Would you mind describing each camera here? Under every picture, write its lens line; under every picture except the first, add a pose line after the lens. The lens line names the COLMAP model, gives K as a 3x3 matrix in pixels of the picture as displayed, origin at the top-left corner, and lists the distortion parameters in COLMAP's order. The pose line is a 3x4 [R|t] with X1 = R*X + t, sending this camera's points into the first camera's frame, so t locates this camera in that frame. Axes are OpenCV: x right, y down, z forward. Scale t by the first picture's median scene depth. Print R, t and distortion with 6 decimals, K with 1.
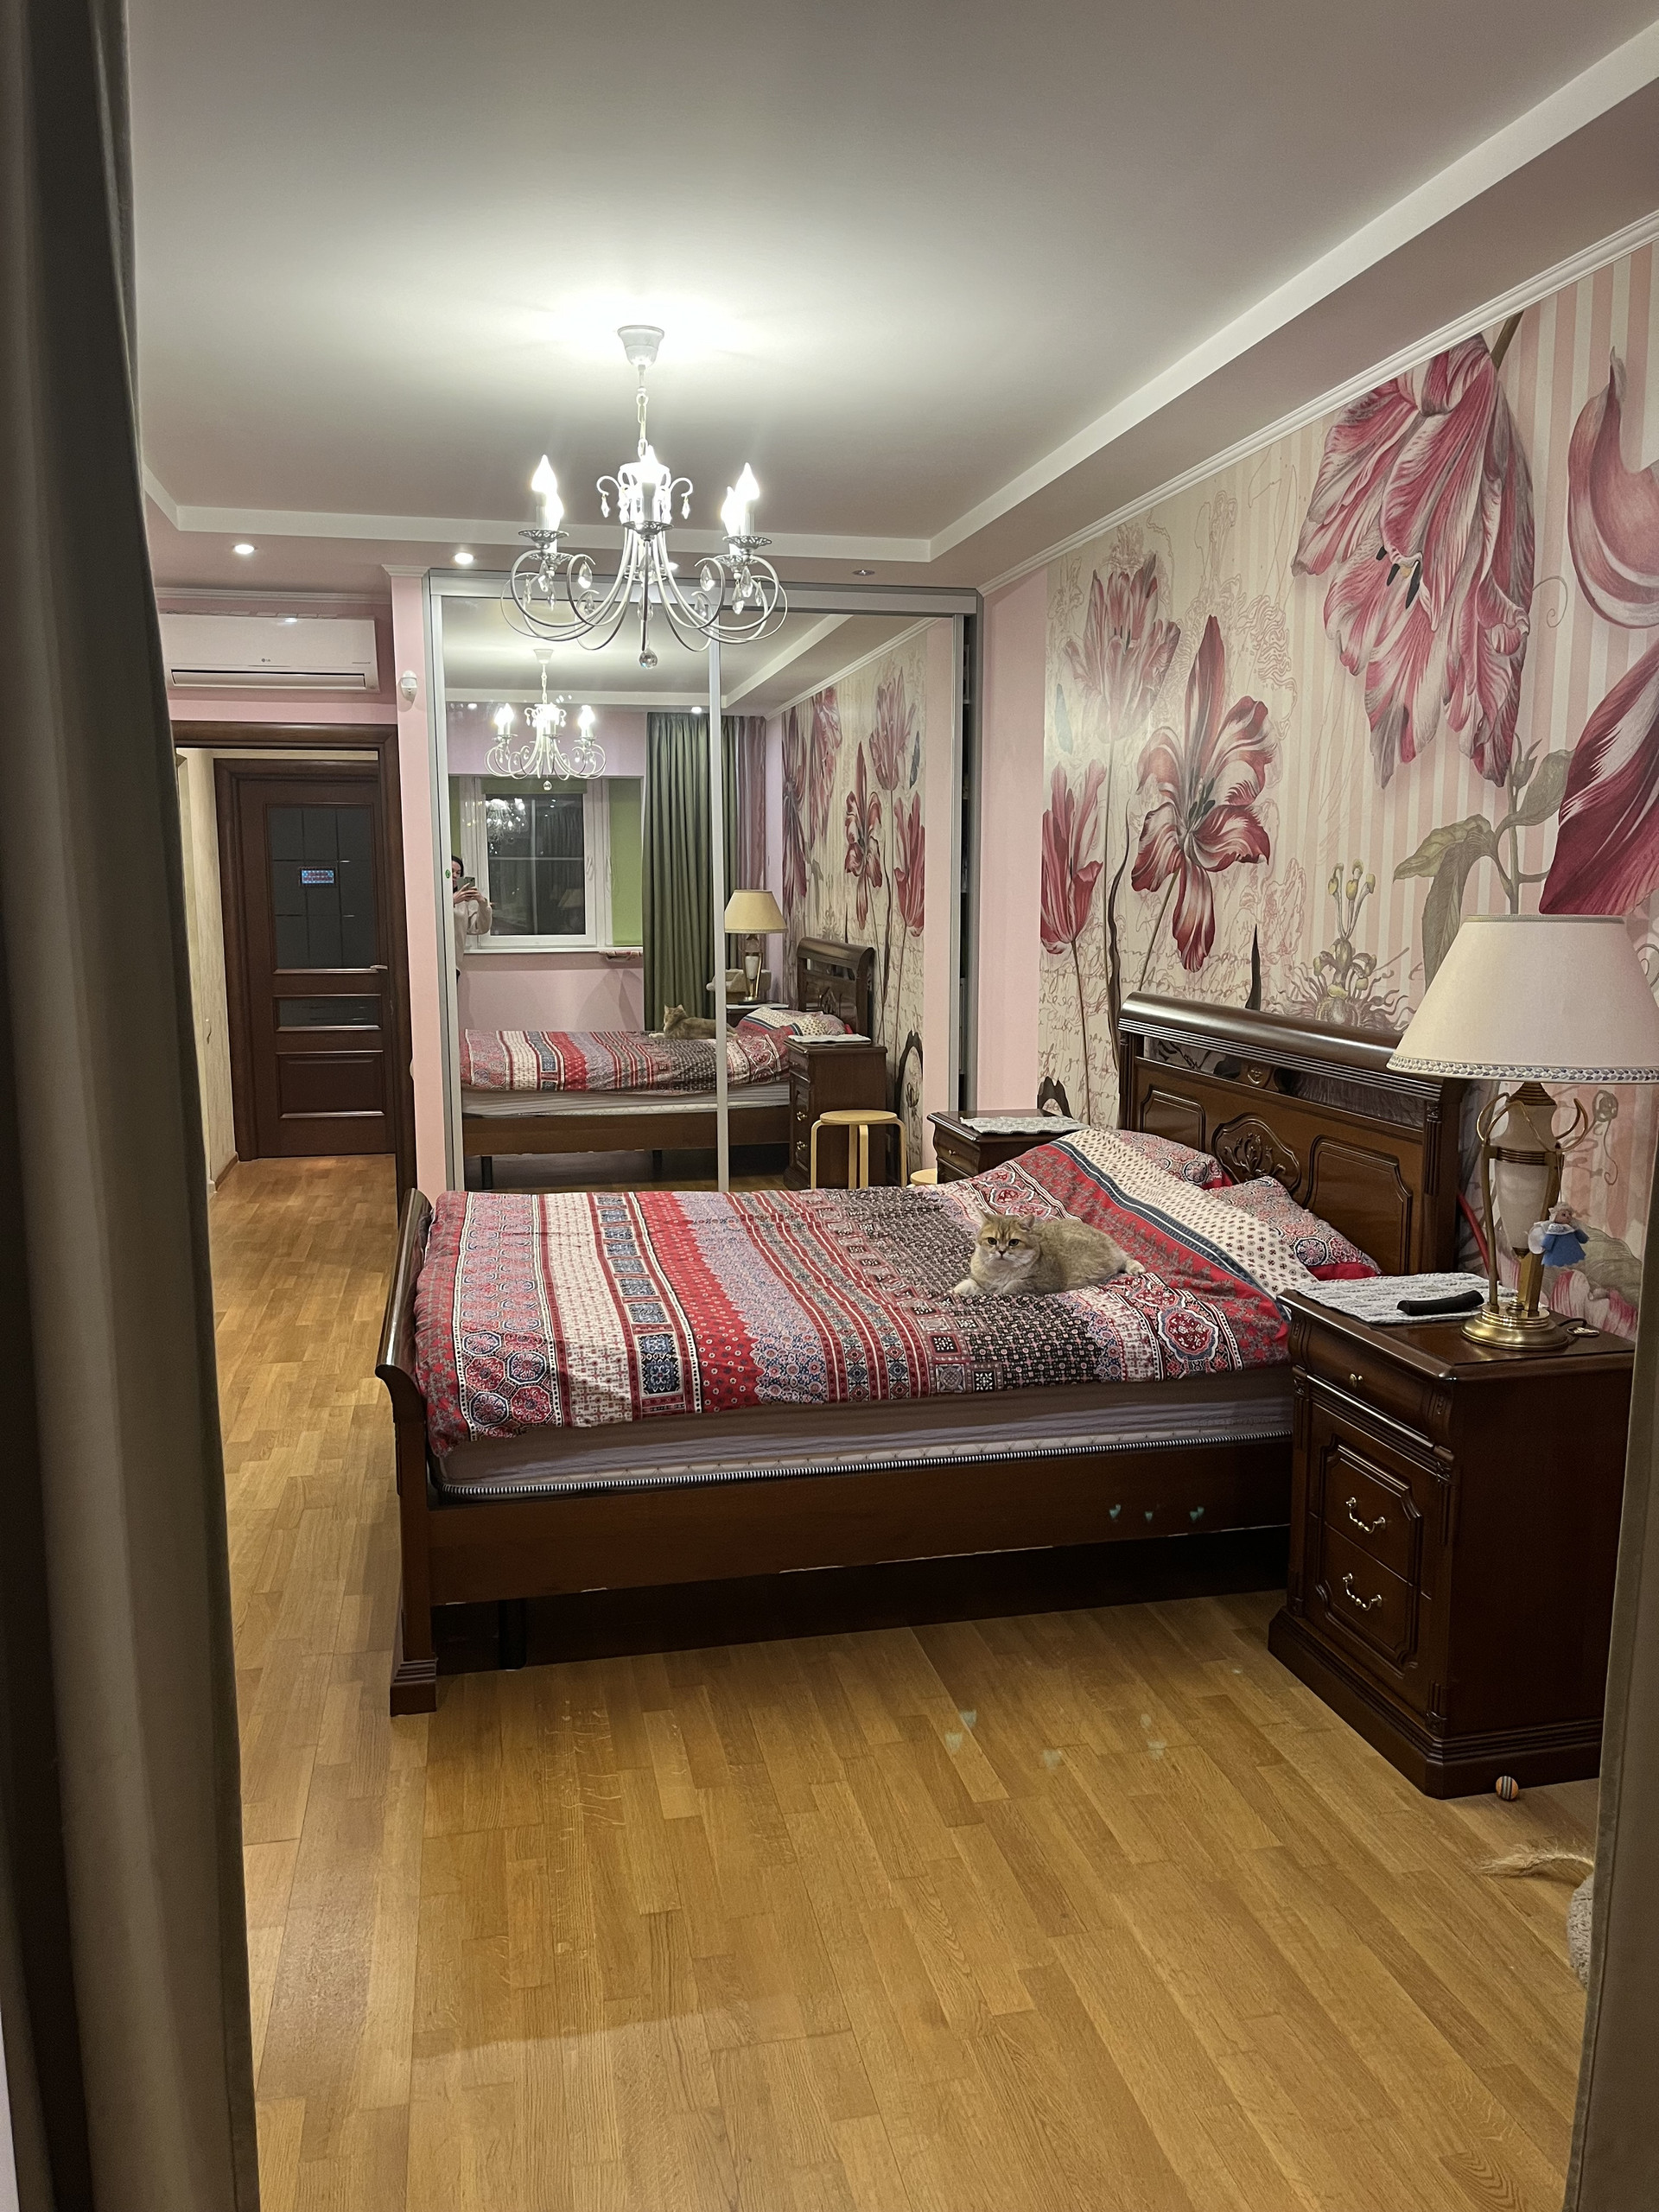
lens RADIAL K [[1691.8, 0, 844.8], [0, 1691.8, 1096.5], [0, 0, 1]] dist [0.114143, -0.167362]
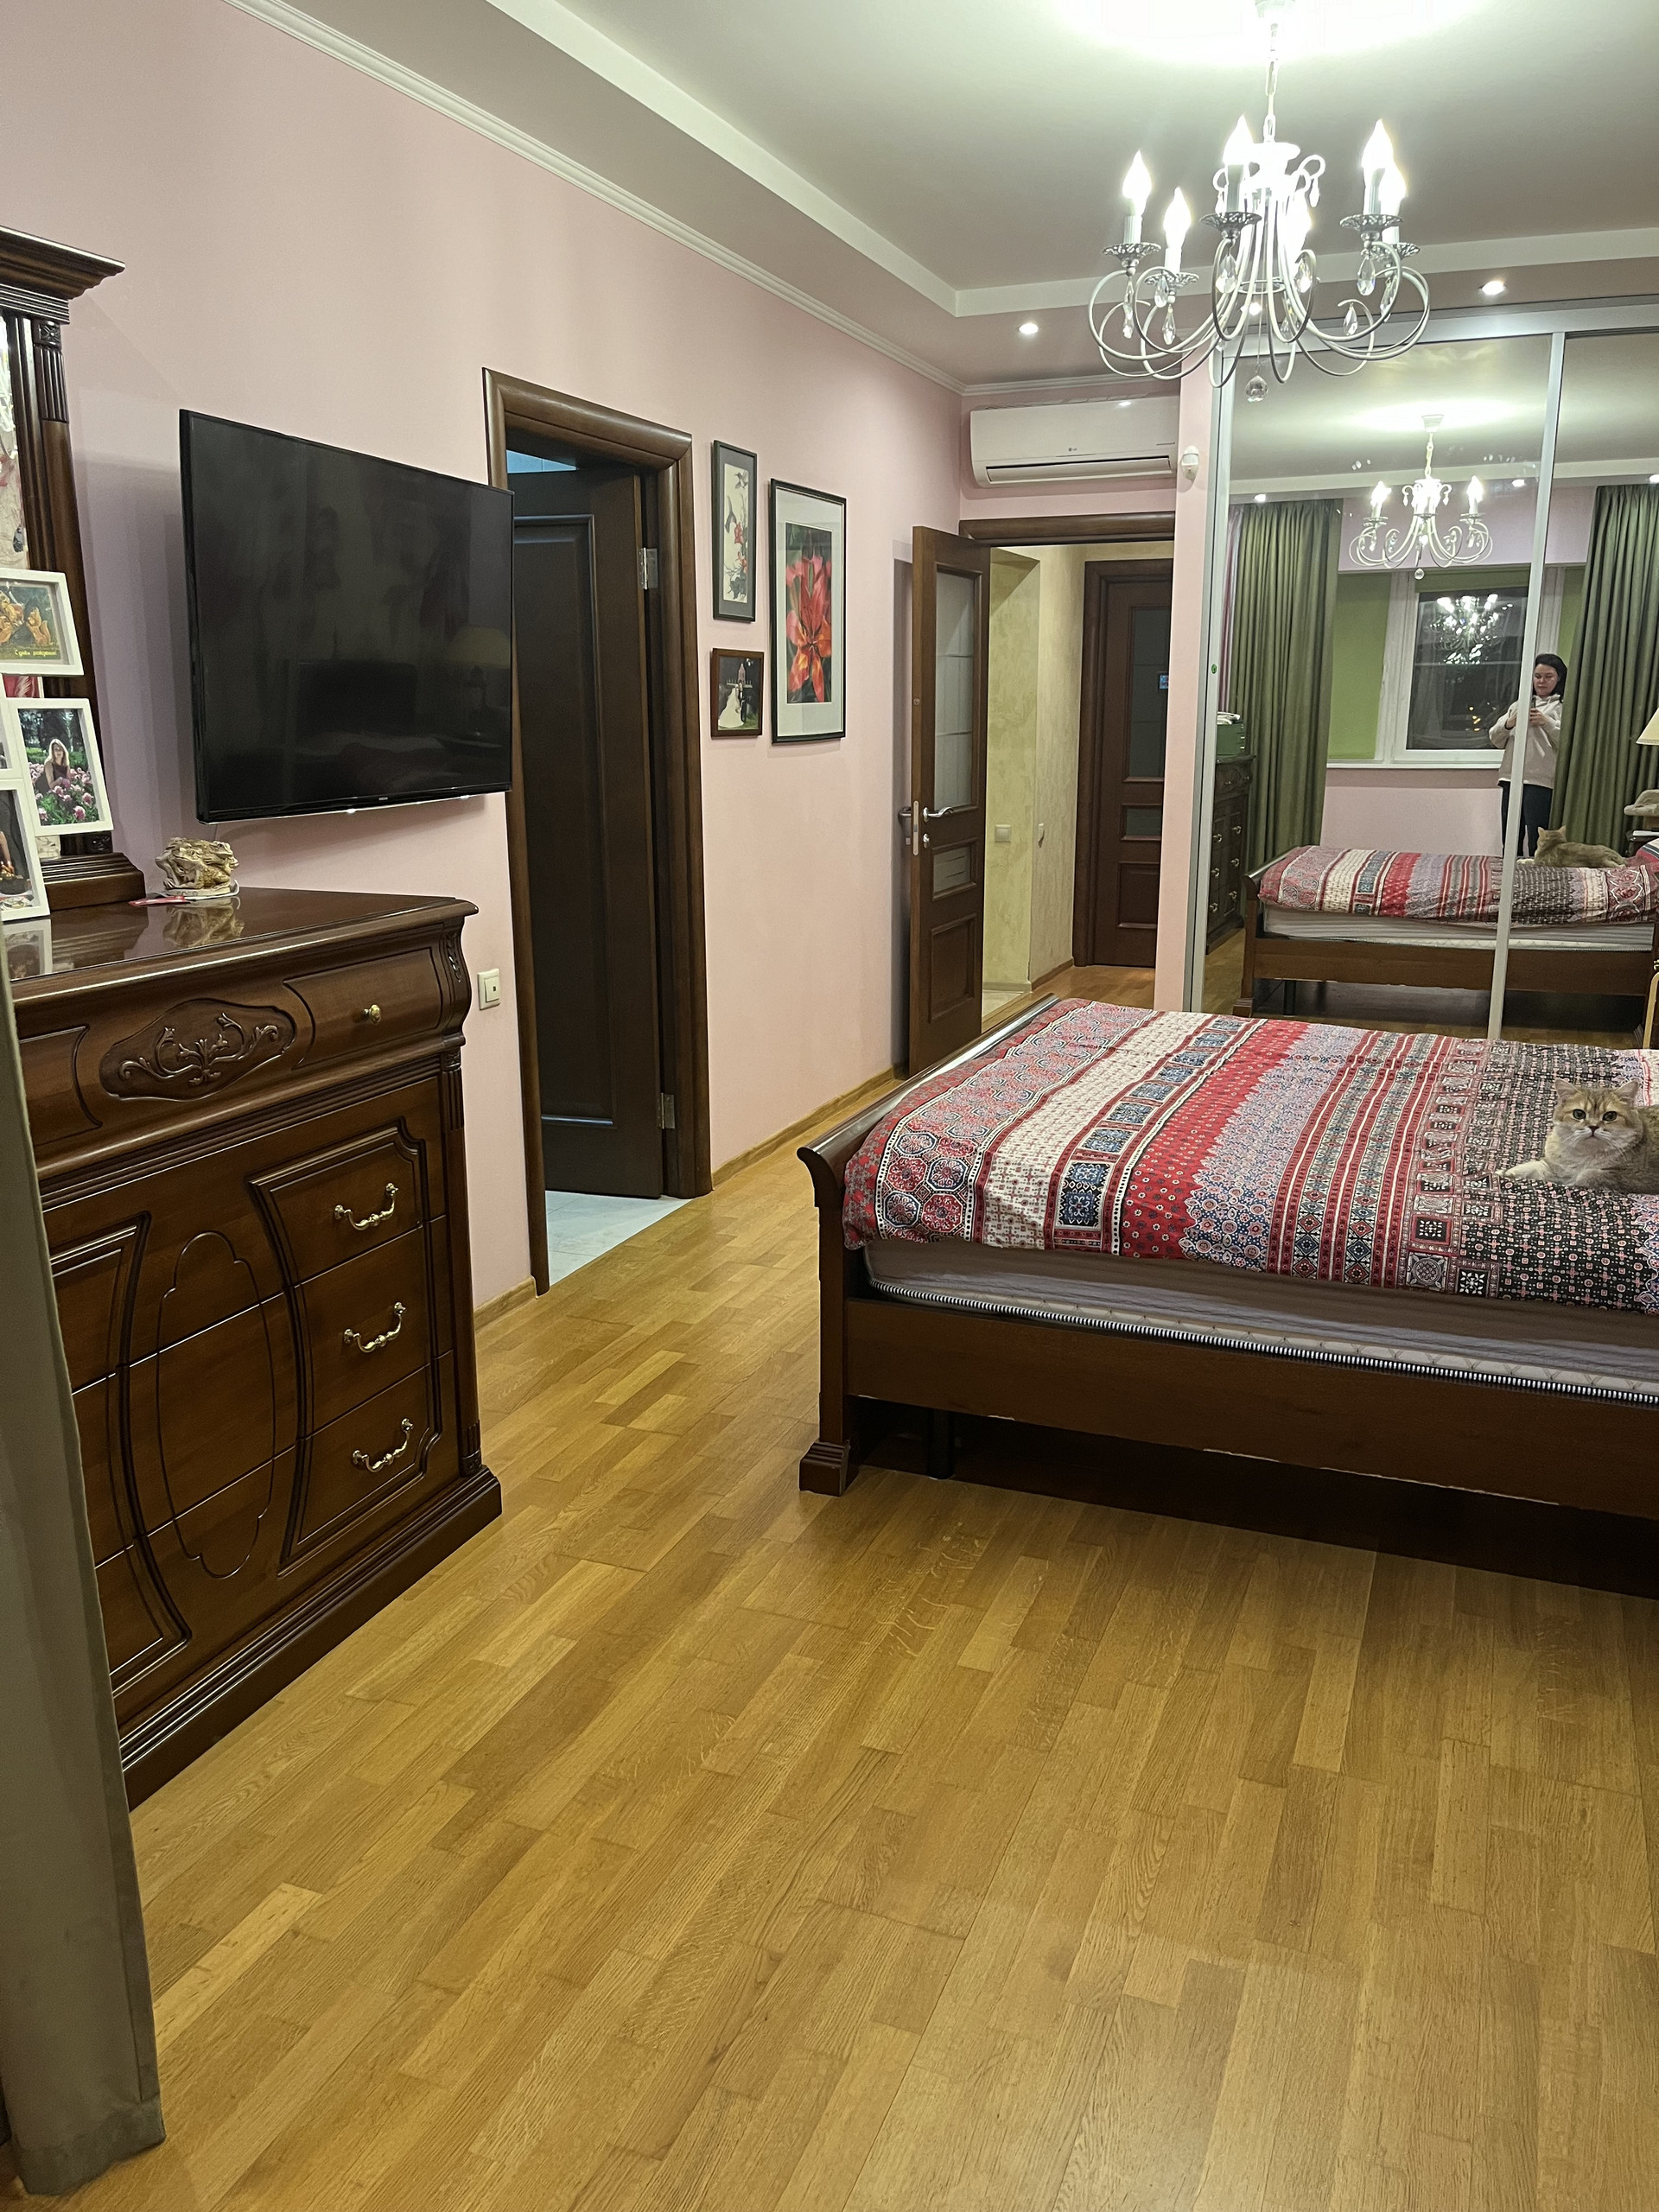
lens RADIAL K [[1691.8, 0, 844.8], [0, 1691.8, 1096.5], [0, 0, 1]] dist [0.114143, -0.167362]
pose [[0.834092, 0.127026, -0.536801, 0.258368], [-0.072655, 0.989946, 0.121363, 0.005265], [0.546820, -0.062227, 0.834935, 0.176447]]
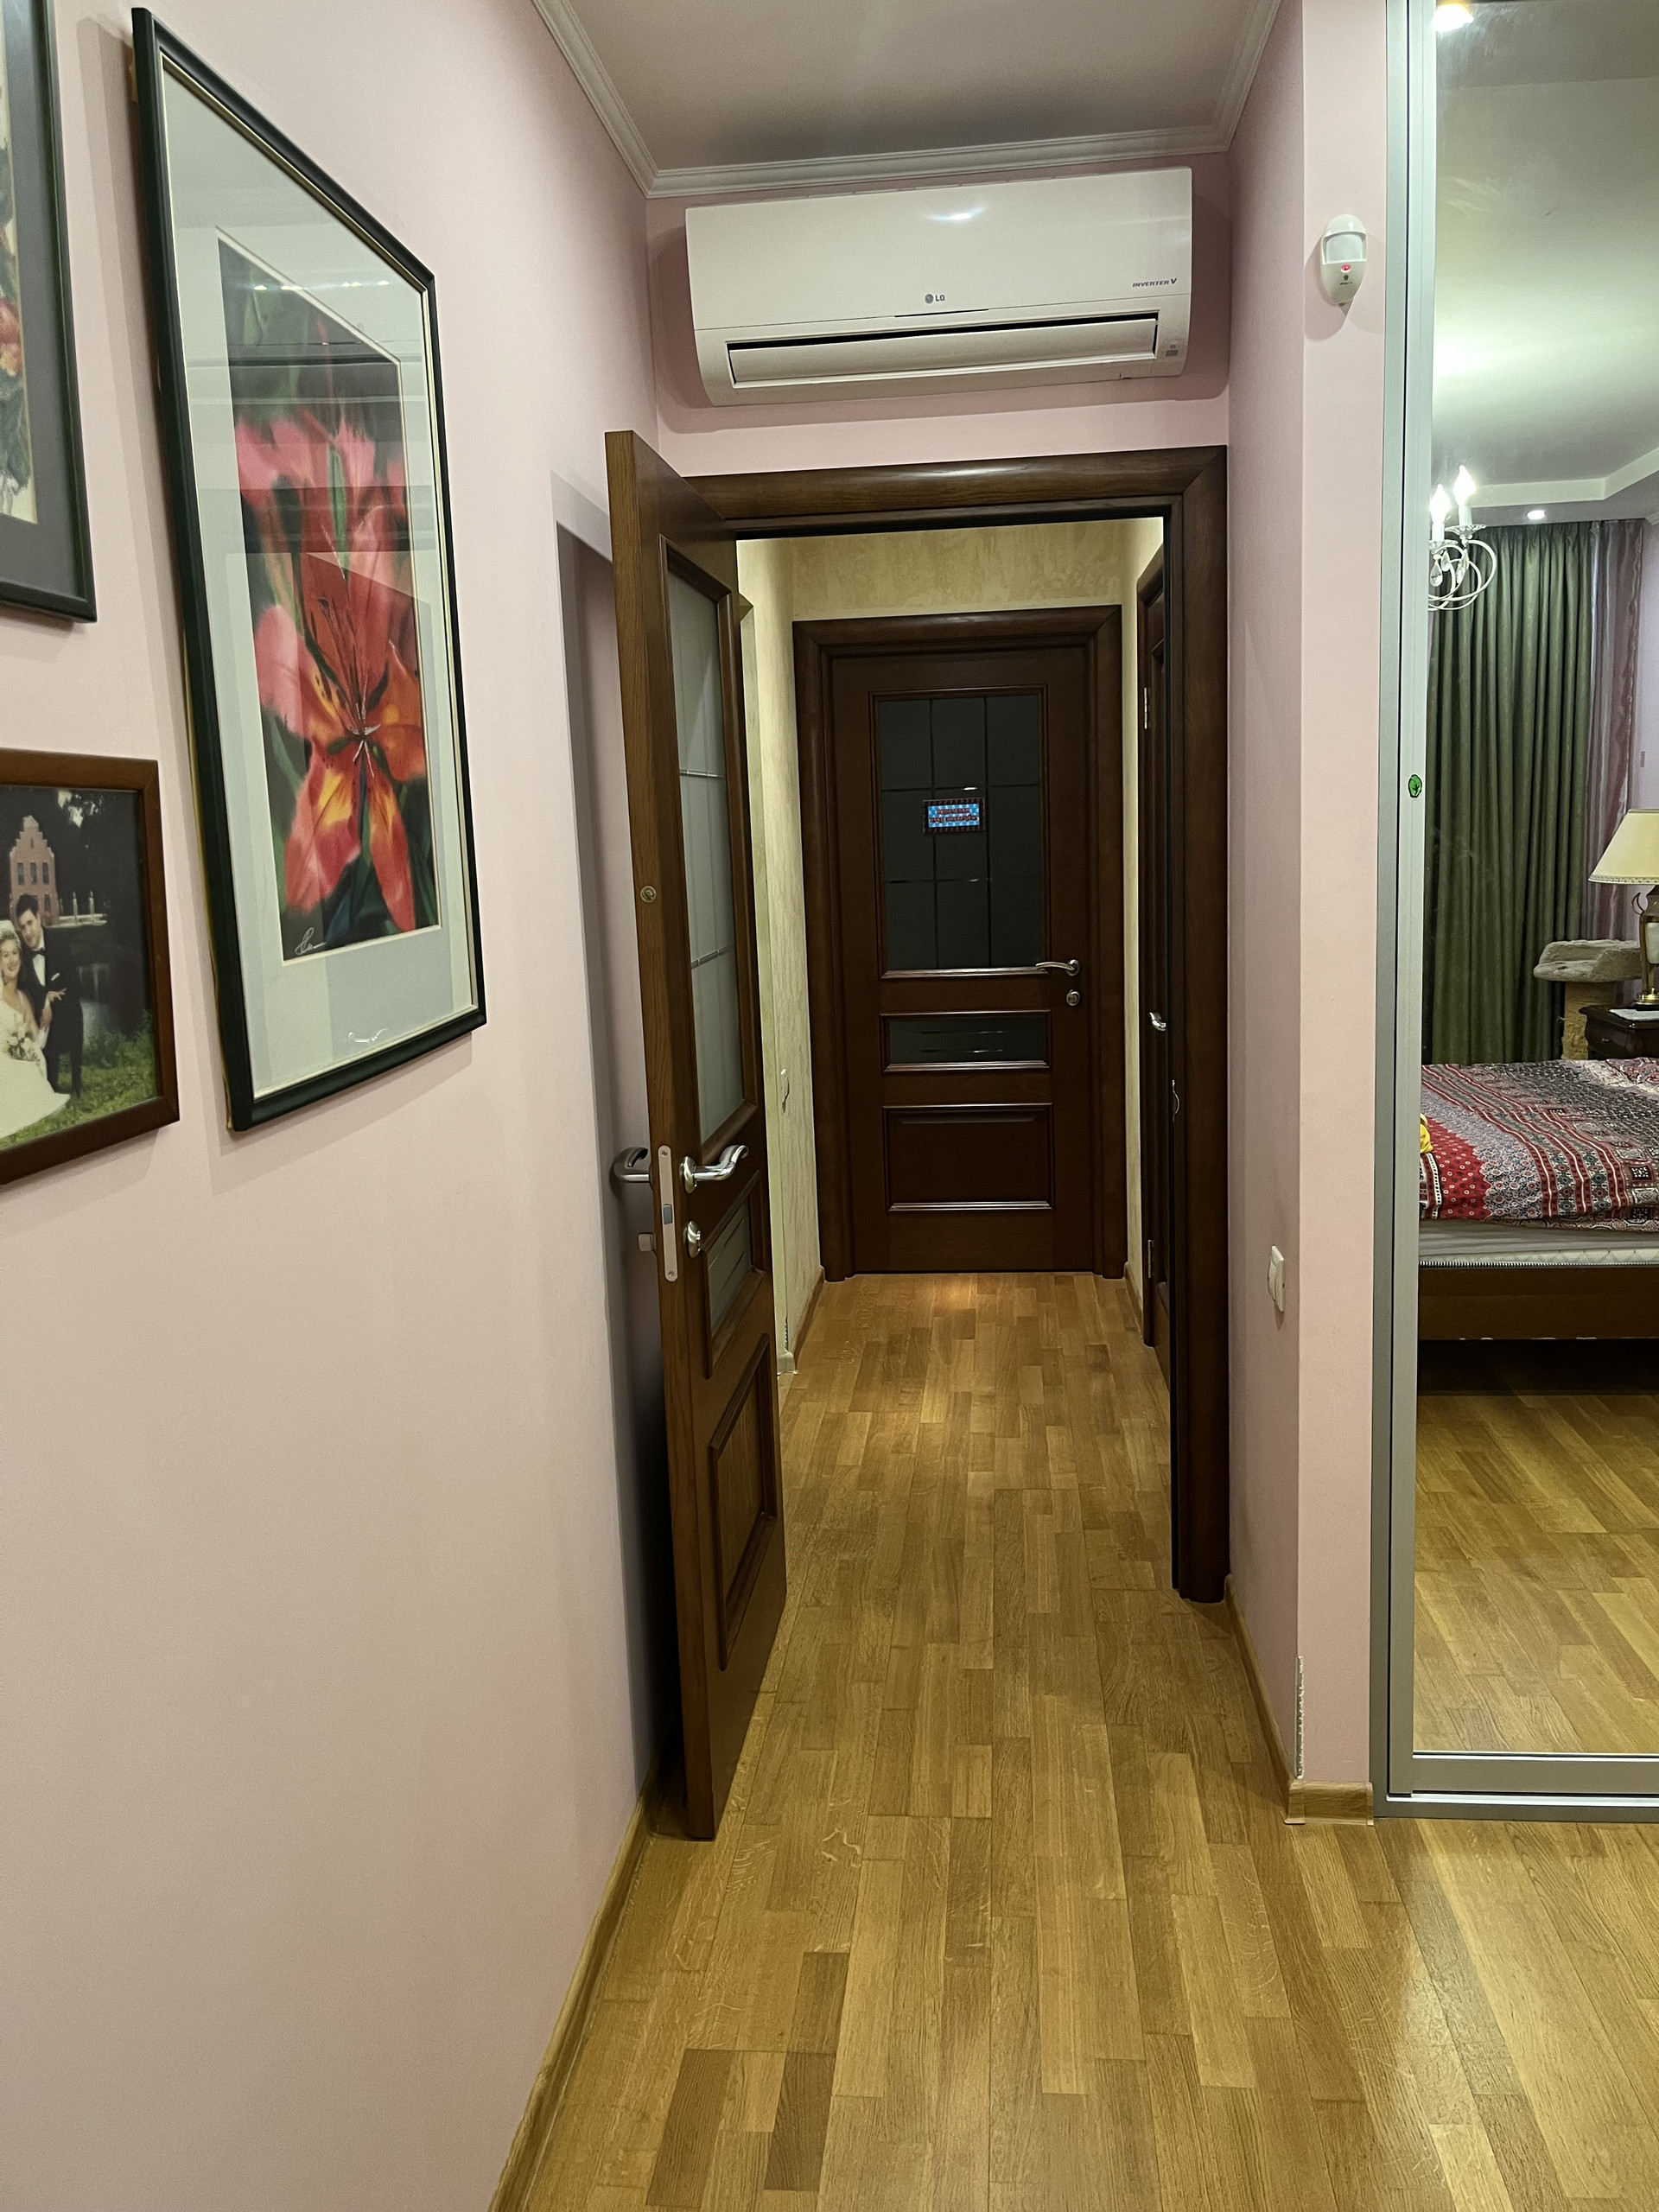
lens RADIAL K [[1691.8, 0, 844.8], [0, 1691.8, 1096.5], [0, 0, 1]] dist [0.114143, -0.167362]
pose [[0.953246, 0.017212, -0.301706, -0.461718], [-0.005328, 0.999179, 0.040167, -0.151610], [0.302150, -0.036682, 0.952554, 1.183991]]
